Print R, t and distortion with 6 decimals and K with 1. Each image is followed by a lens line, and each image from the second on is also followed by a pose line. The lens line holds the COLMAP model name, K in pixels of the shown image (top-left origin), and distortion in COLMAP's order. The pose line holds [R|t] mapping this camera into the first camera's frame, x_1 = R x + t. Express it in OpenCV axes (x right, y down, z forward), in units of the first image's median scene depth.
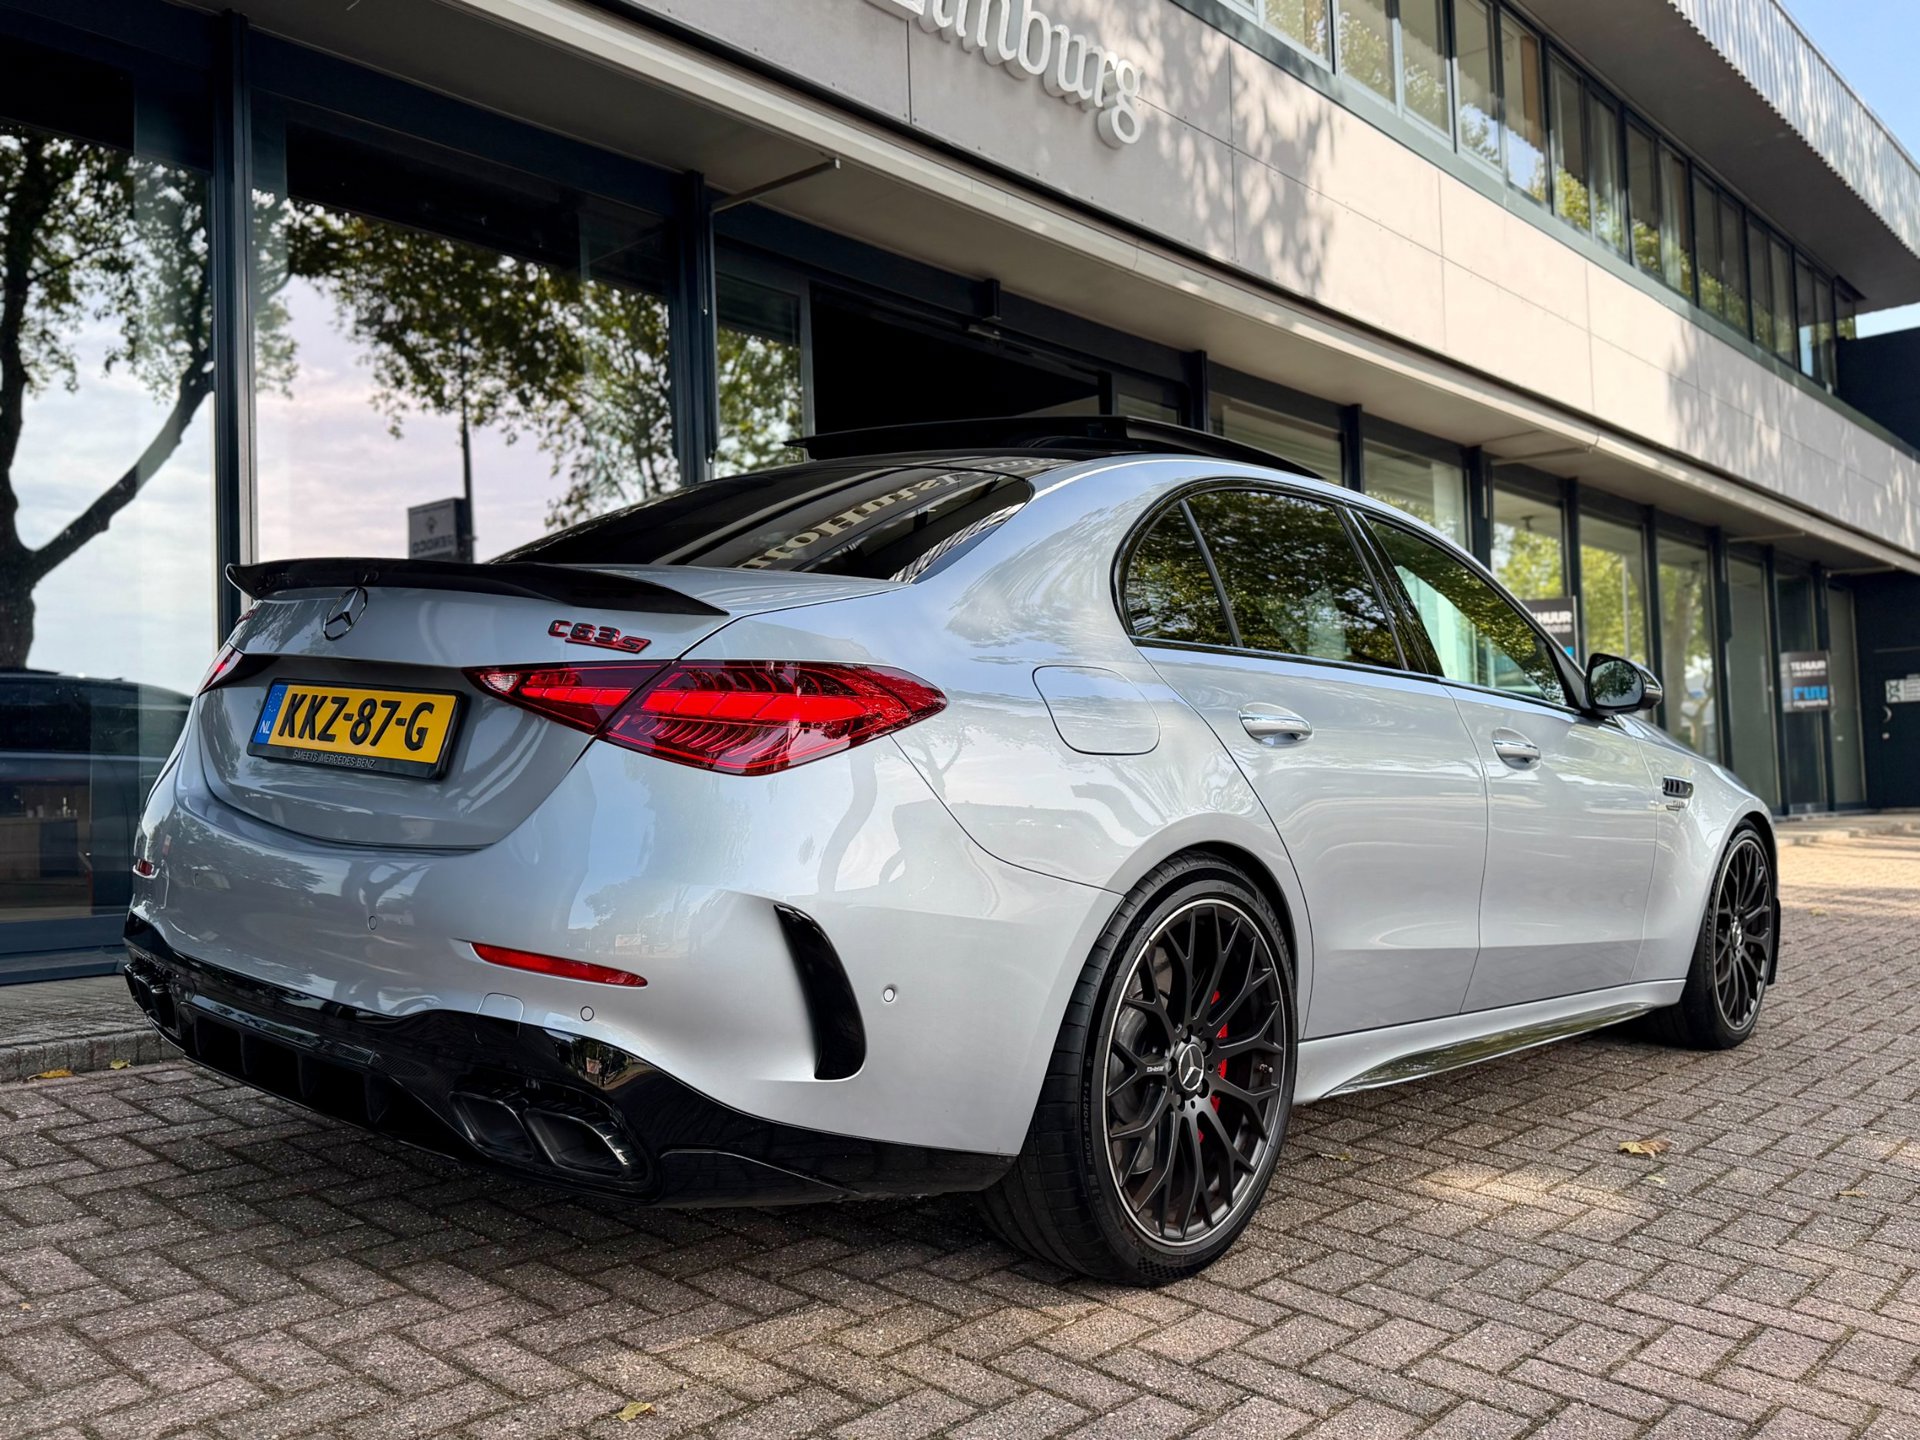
lens RADIAL K [[1651.0, 0, 944.1], [0, 1651.0, 728.6], [0, 0, 1]] dist [0.111400, -0.217237]
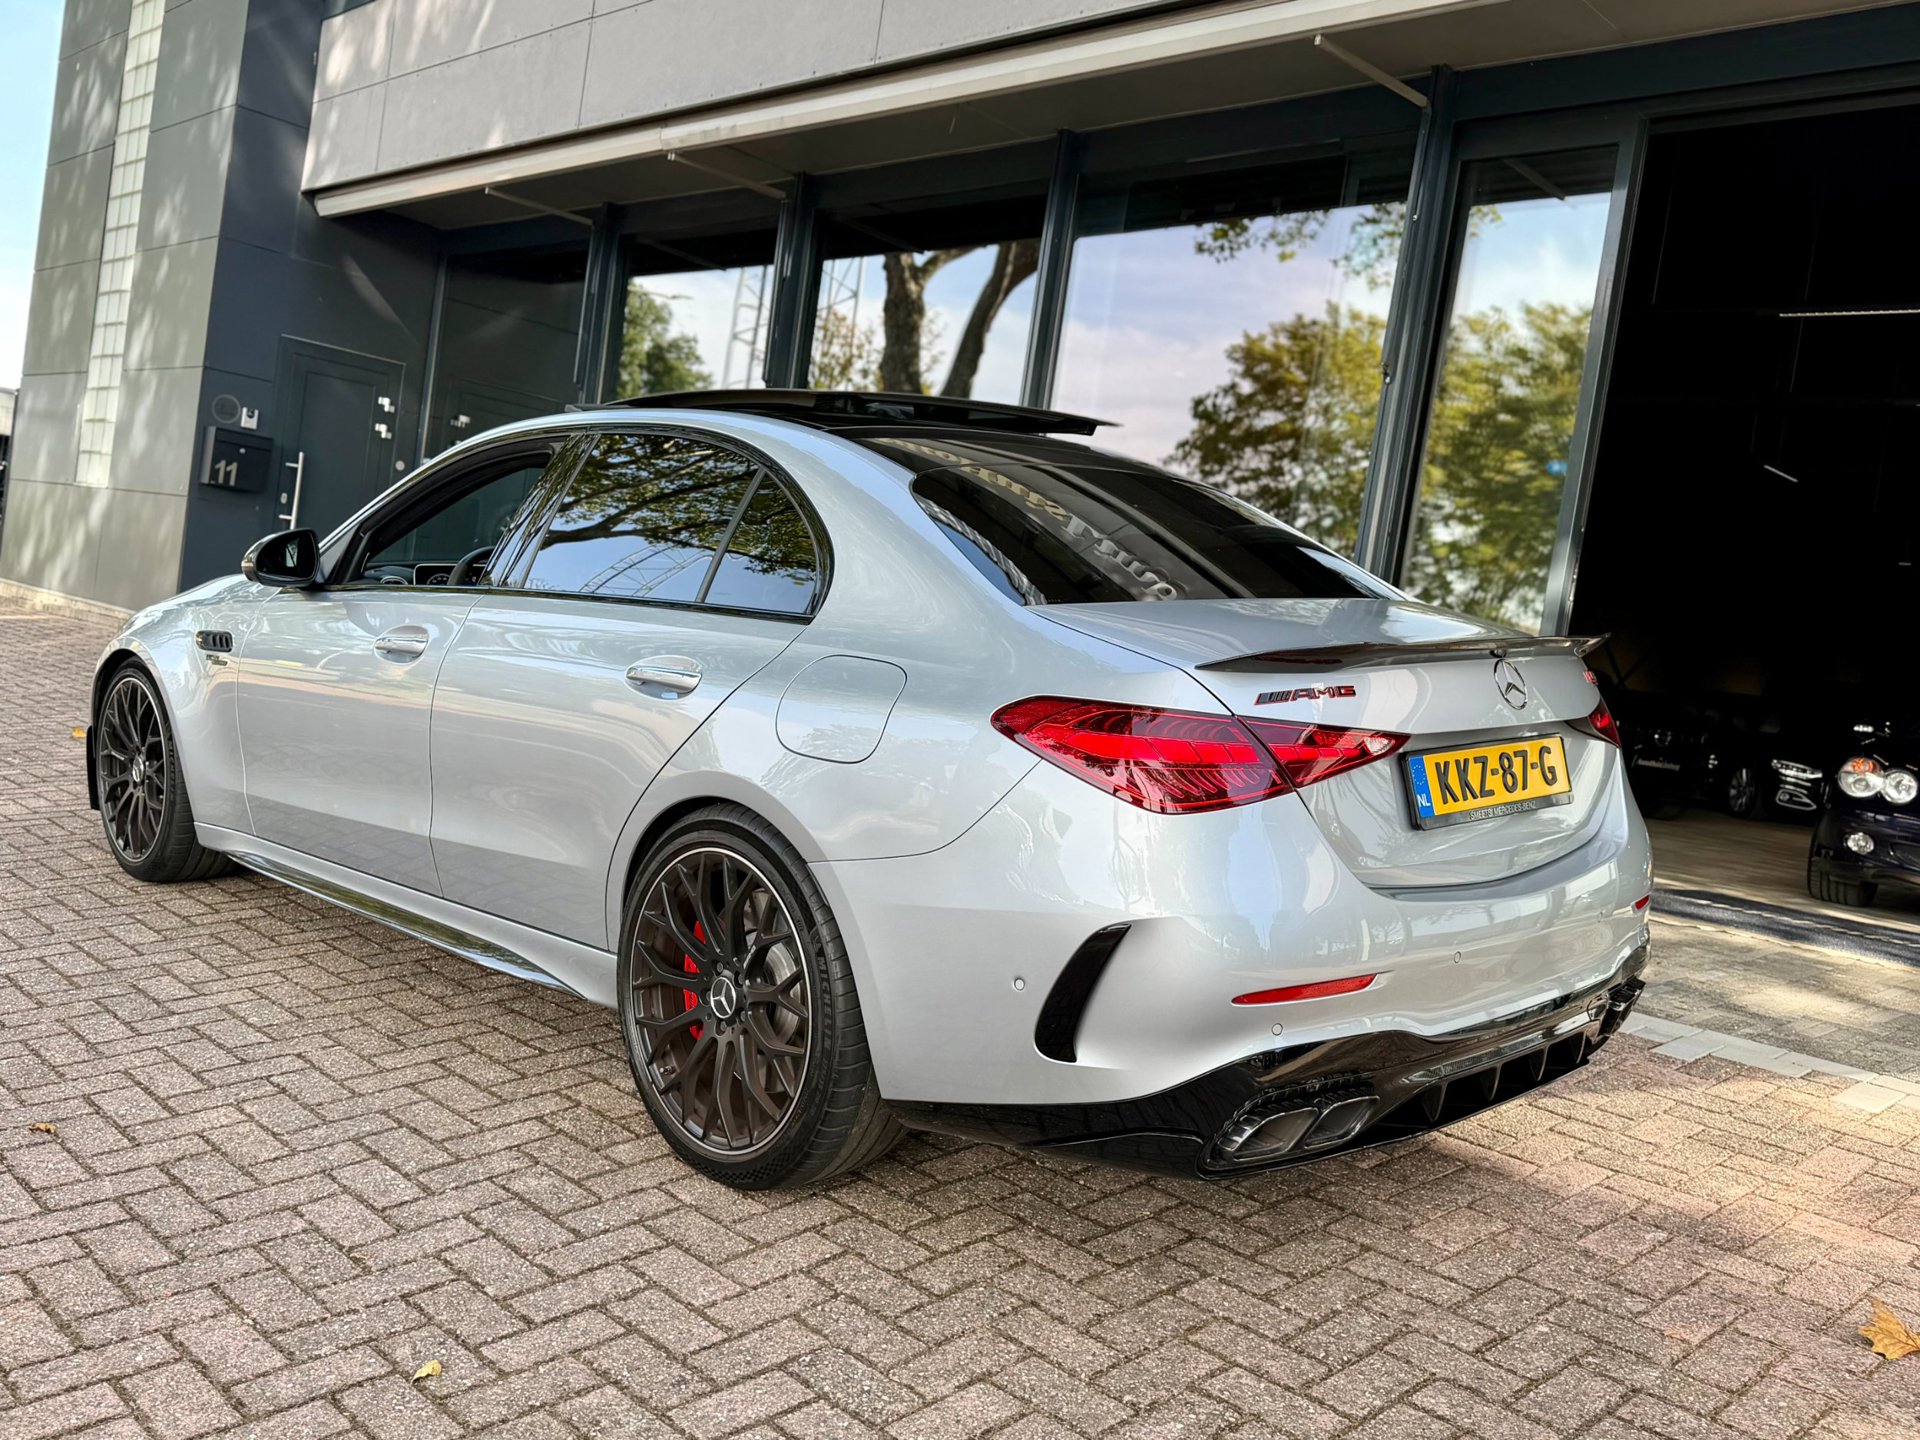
lens RADIAL K [[1648.2, 0, 952.7], [0, 1648.2, 726.3], [0, 0, 1]] dist [0.118793, -0.219374]
pose [[0.093731, -0.179110, 0.979354, -1.384686], [-0.024589, 0.982968, 0.182124, -0.217457], [-0.995294, -0.041152, 0.087731, 1.172217]]
